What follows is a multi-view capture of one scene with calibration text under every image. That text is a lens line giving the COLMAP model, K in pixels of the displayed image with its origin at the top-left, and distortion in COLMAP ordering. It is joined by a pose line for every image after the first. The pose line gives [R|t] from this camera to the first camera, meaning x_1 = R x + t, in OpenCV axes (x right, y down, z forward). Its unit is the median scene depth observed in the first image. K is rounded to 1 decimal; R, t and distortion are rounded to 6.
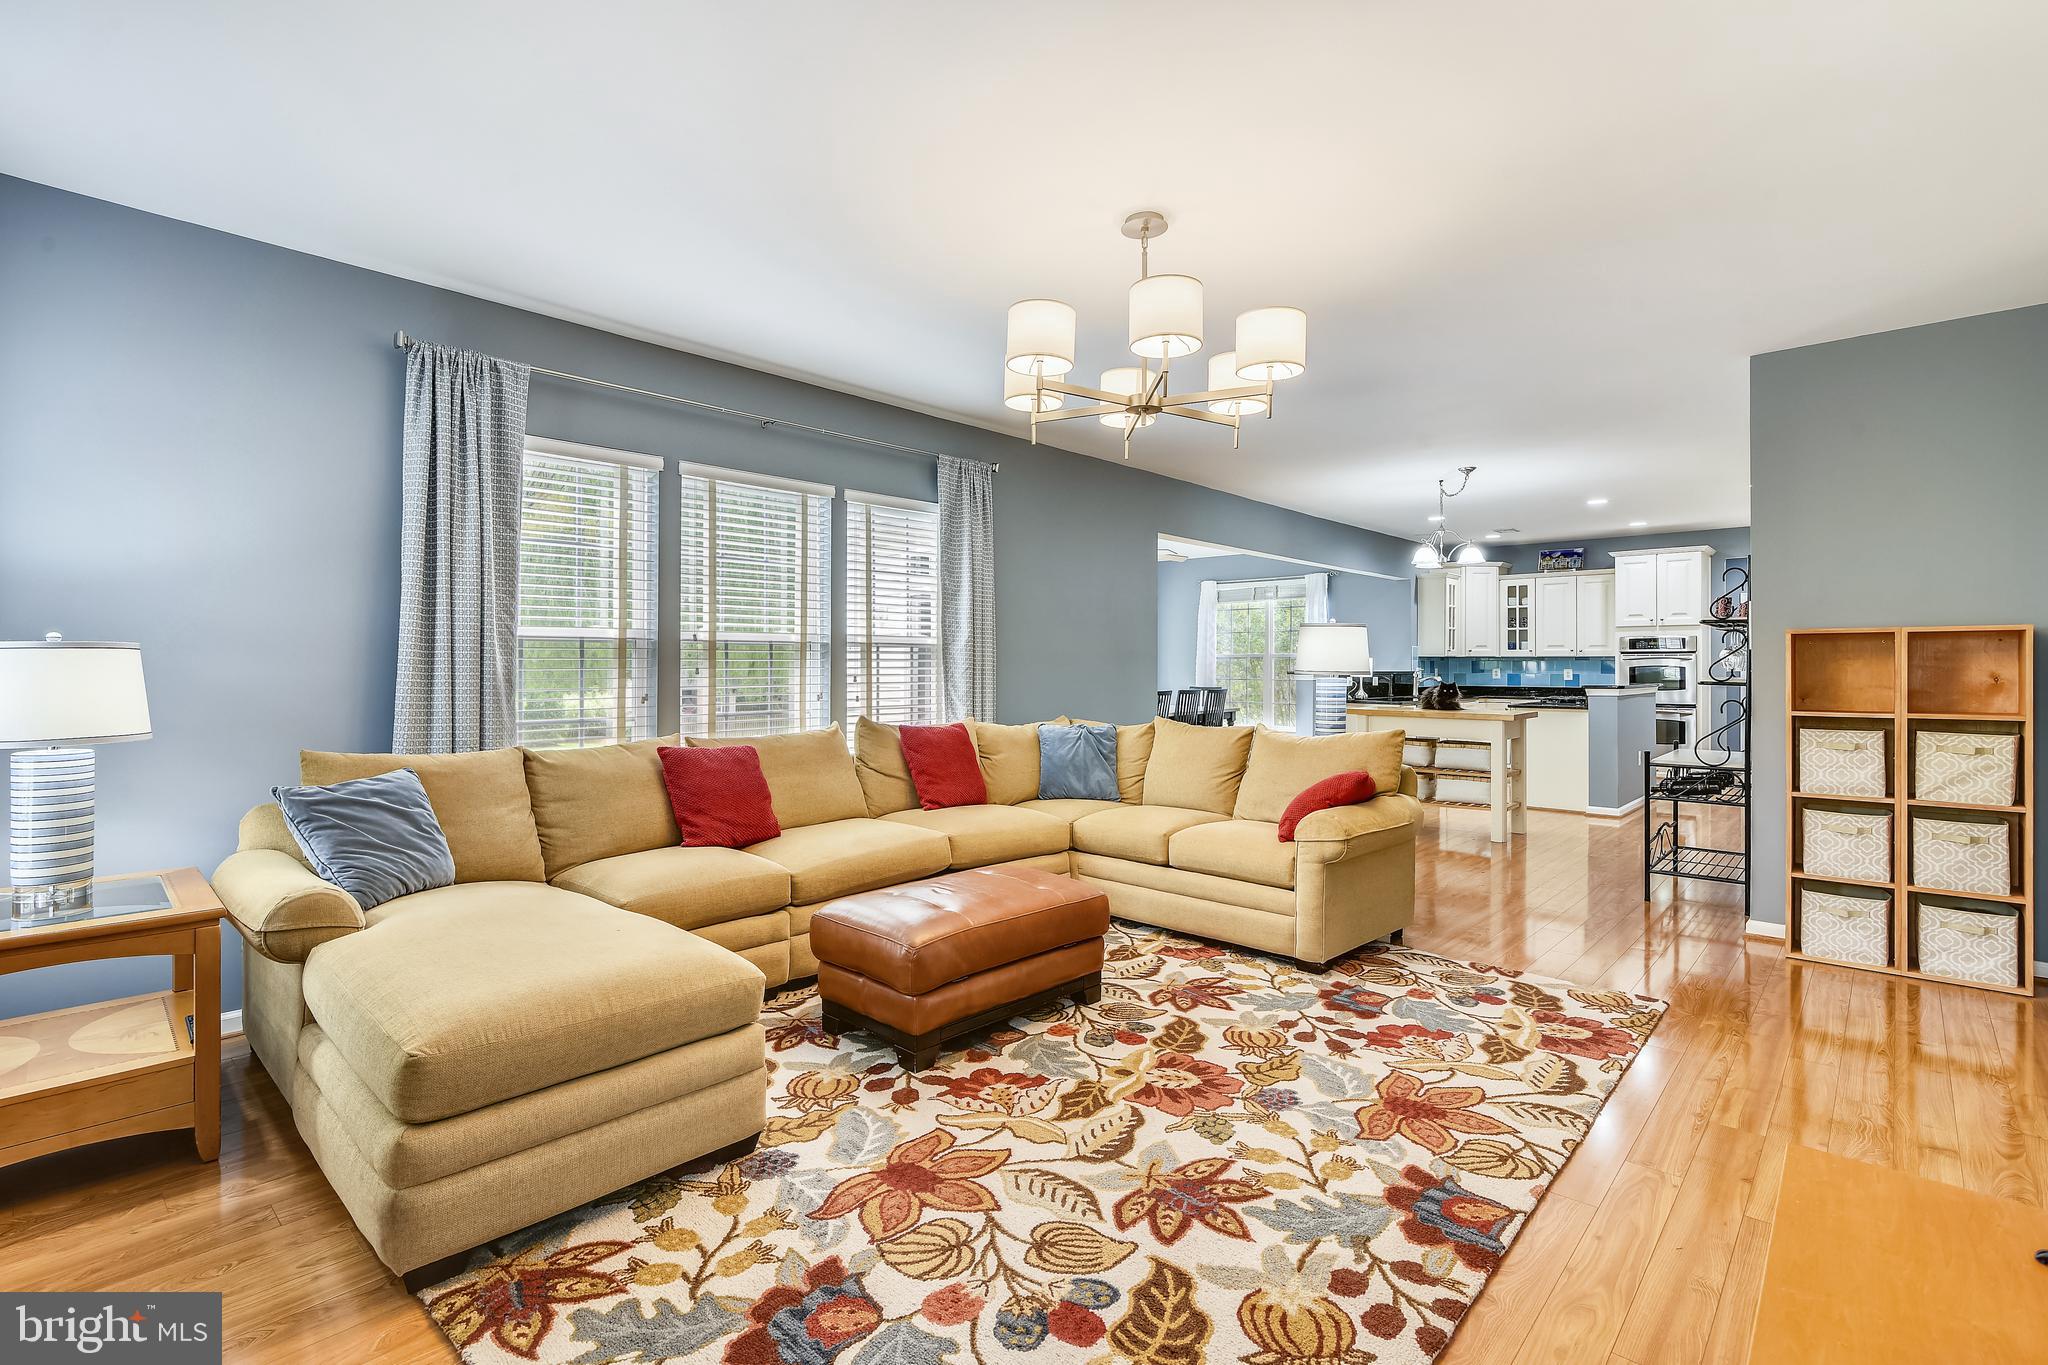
lens RADIAL K [[934.6, 0, 1010.4], [0, 934.6, 673.7], [0, 0, 1]] dist [-0.001919, -0.000560]
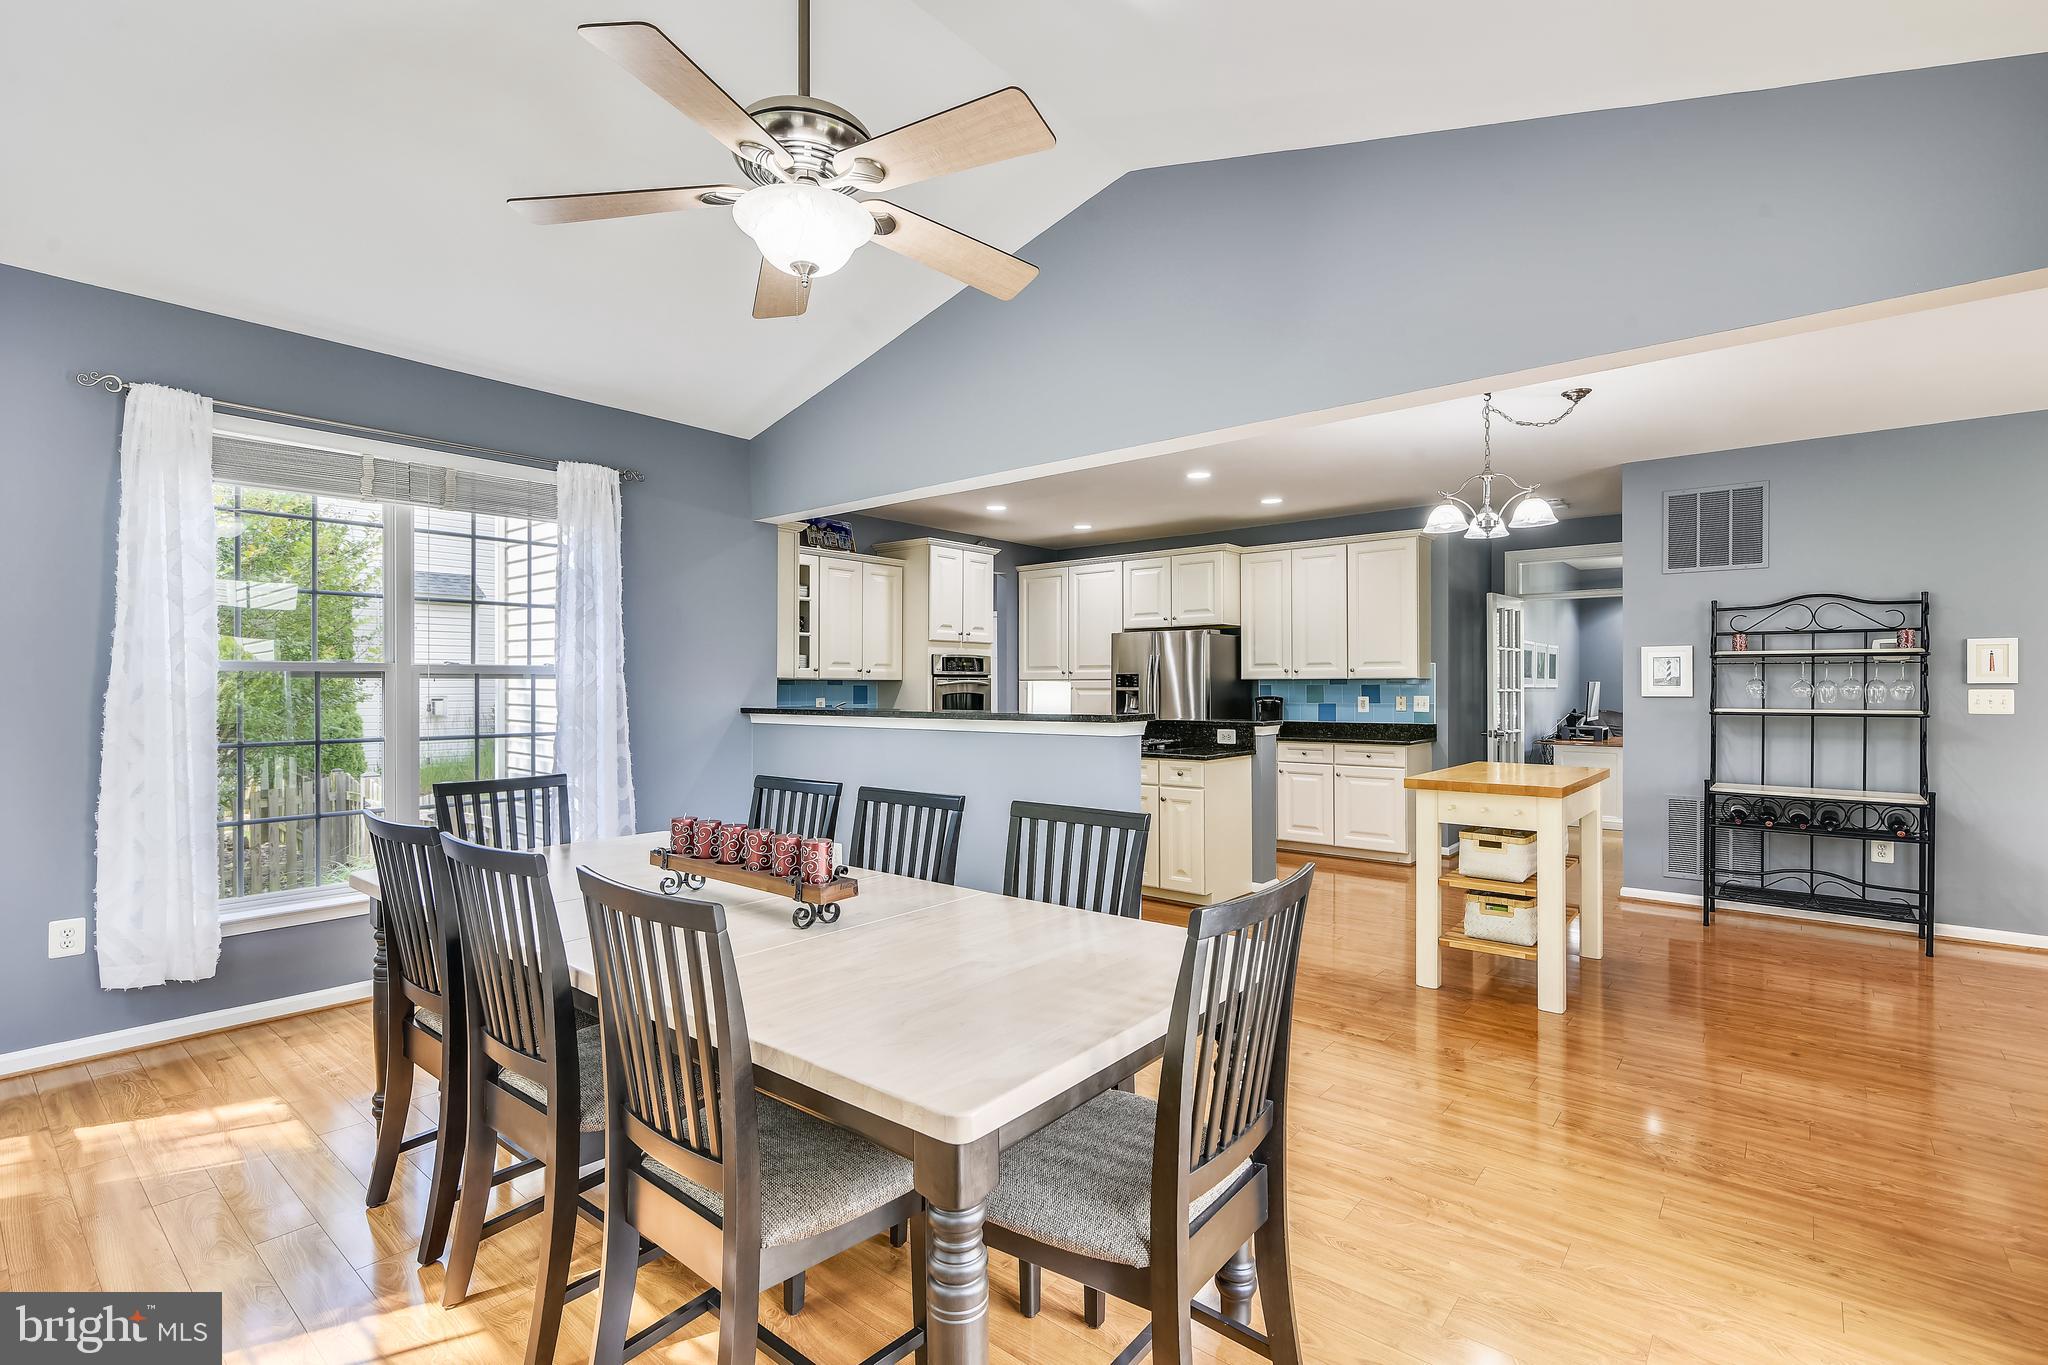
lens RADIAL K [[934.6, 0, 1010.4], [0, 934.6, 673.7], [0, 0, 1]] dist [-0.001919, -0.000560]
pose [[-0.042008, 0.011005, 0.999057, -0.077797], [0.005098, 0.999929, -0.010800, -0.014534], [-0.999104, 0.004640, -0.042061, 0.891866]]
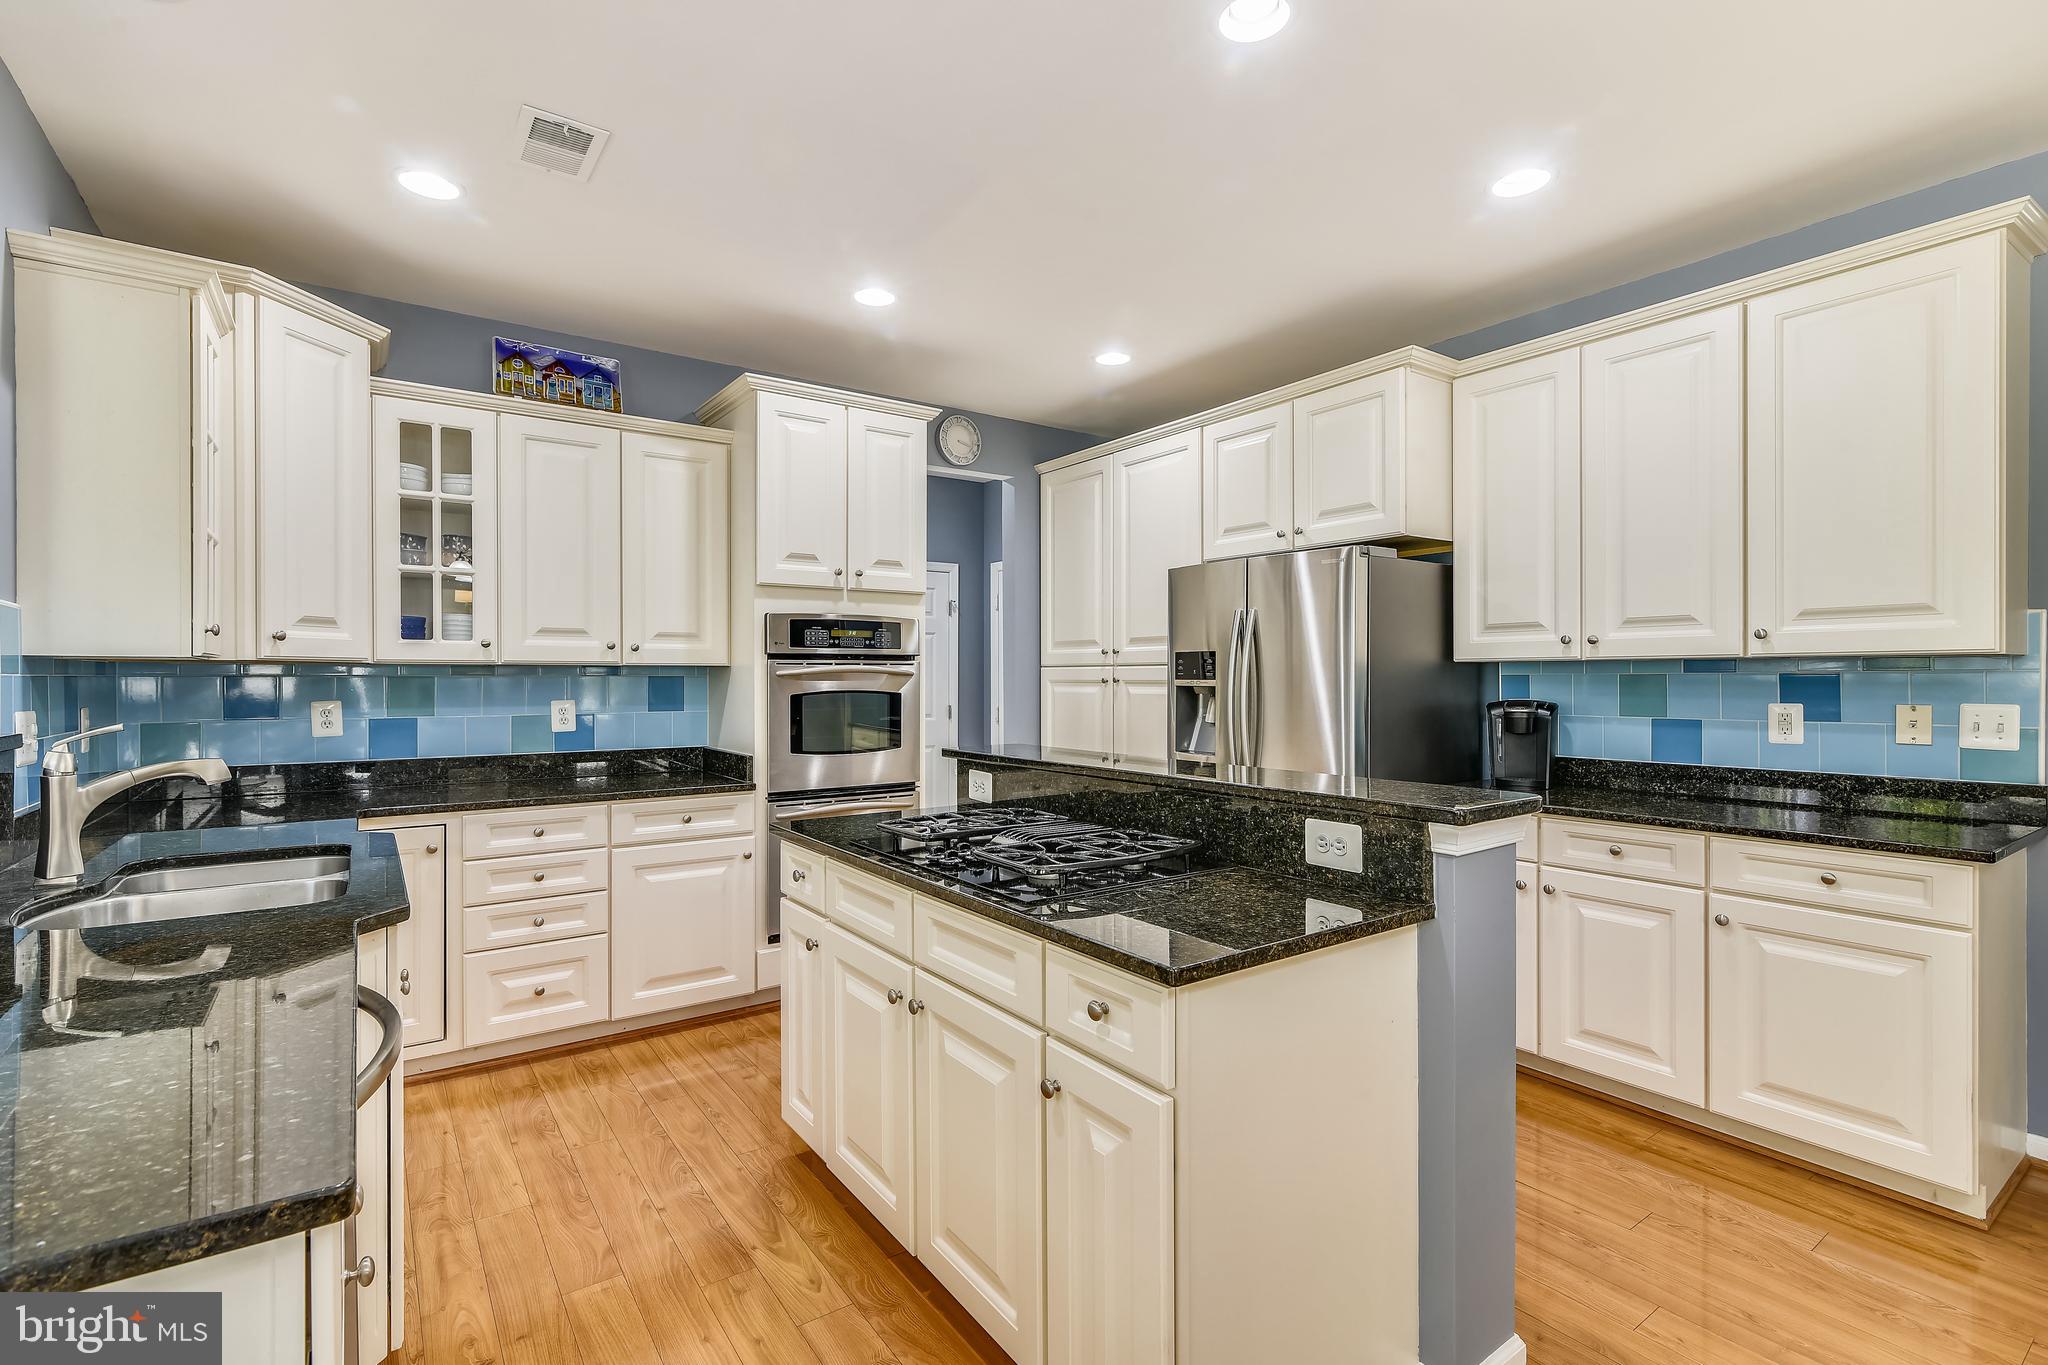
lens RADIAL K [[934.6, 0, 1010.4], [0, 934.6, 673.7], [0, 0, 1]] dist [-0.001919, -0.000560]
pose [[0.212649, 0.000523, 0.977129, 0.291750], [0.006167, 0.999979, -0.001877, -0.013226], [-0.977109, 0.006426, 0.212641, 0.763074]]
